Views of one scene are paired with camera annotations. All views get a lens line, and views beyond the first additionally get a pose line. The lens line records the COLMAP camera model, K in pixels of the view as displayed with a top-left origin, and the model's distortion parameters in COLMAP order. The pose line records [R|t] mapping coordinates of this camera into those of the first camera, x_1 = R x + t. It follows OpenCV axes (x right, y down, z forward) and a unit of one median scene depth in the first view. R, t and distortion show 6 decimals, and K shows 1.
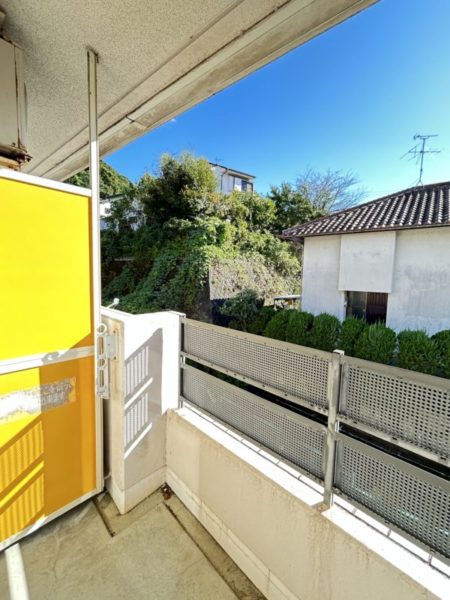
lens RADIAL K [[262.9, 0, 223.0], [0, 262.9, 299.9], [0, 0, 1]] dist [-0.003382, 0.002851]
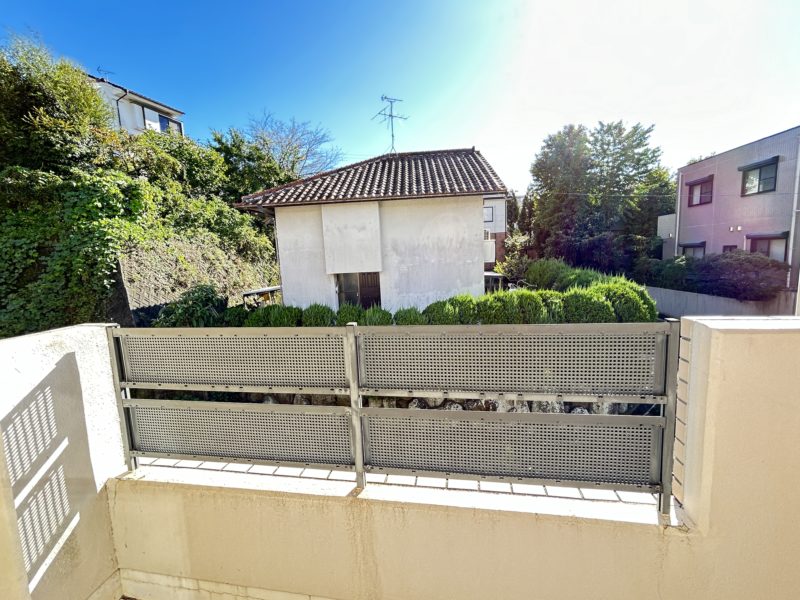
lens RADIAL K [[350.5, 0, 397.3], [0, 350.5, 299.1], [0, 0, 1]] dist [-0.003382, 0.002851]
pose [[0.812174, -0.132926, 0.568070, -0.070268], [0.120825, 0.990912, 0.059124, 0.029235], [-0.570767, 0.020619, 0.820853, -0.069633]]
